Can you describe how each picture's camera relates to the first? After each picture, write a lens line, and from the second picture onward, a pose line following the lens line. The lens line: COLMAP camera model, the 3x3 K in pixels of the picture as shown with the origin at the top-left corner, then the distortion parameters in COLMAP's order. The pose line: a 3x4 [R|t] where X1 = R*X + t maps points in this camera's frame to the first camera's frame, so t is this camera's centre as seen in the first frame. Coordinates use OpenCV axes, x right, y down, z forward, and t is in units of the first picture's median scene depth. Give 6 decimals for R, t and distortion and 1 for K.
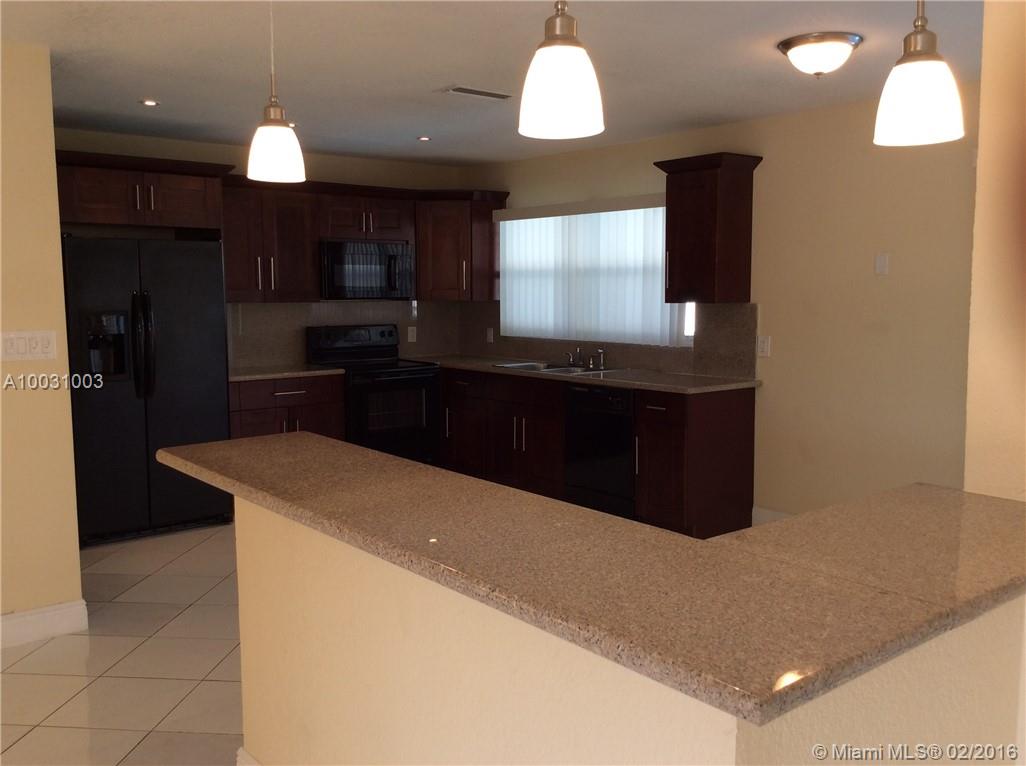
lens RADIAL K [[947.0, 0, 513.0], [0, 947.0, 383.0], [0, 0, 1]] dist [0.044359, 0.004136]
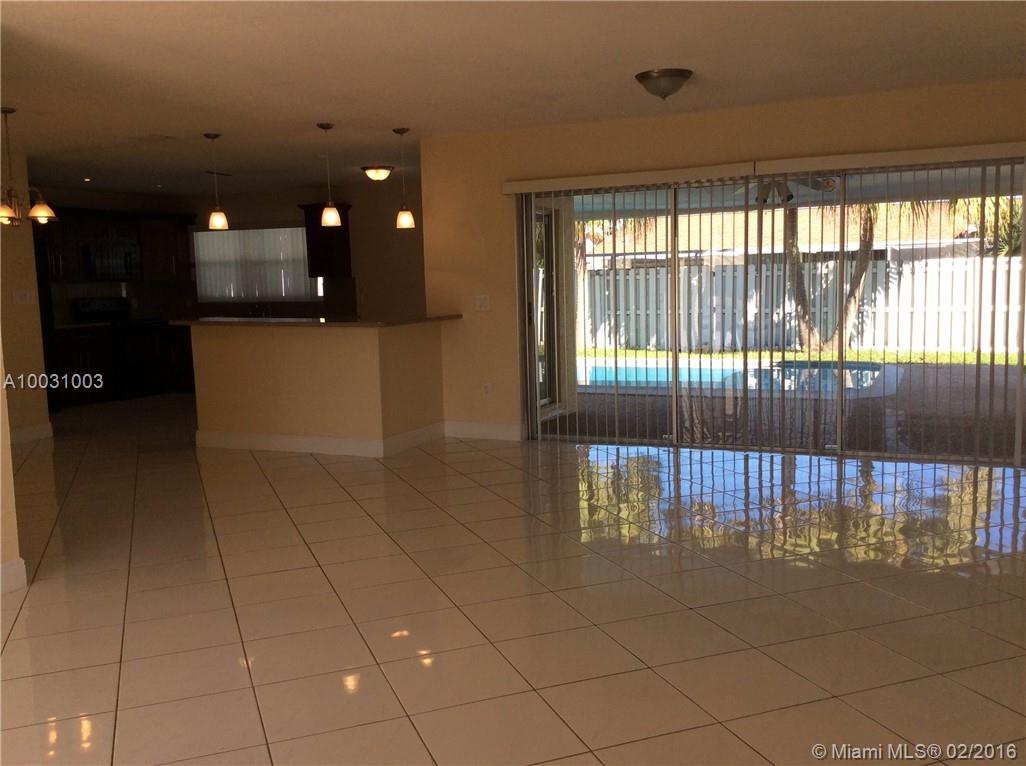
lens RADIAL K [[947.0, 0, 513.0], [0, 947.0, 383.0], [0, 0, 1]] dist [0.044359, 0.004136]
pose [[0.899572, -0.062905, 0.432219, -0.268663], [0.062120, 0.997941, 0.015950, 0.106490], [-0.432332, 0.012501, 0.901628, -0.789524]]
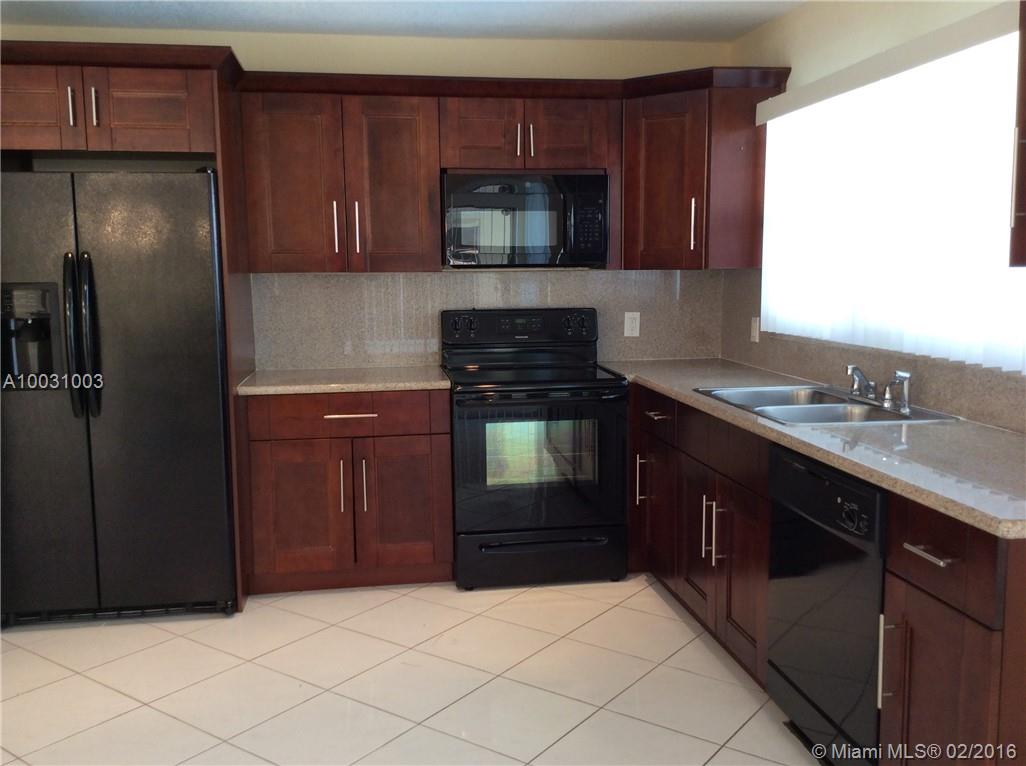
lens RADIAL K [[947.0, 0, 513.0], [0, 947.0, 383.0], [0, 0, 1]] dist [0.044359, 0.004136]
pose [[0.842829, 0.059987, -0.534827, 0.180773], [-0.047104, 0.998177, 0.037727, -0.038149], [0.536116, -0.006605, 0.844119, 0.505018]]
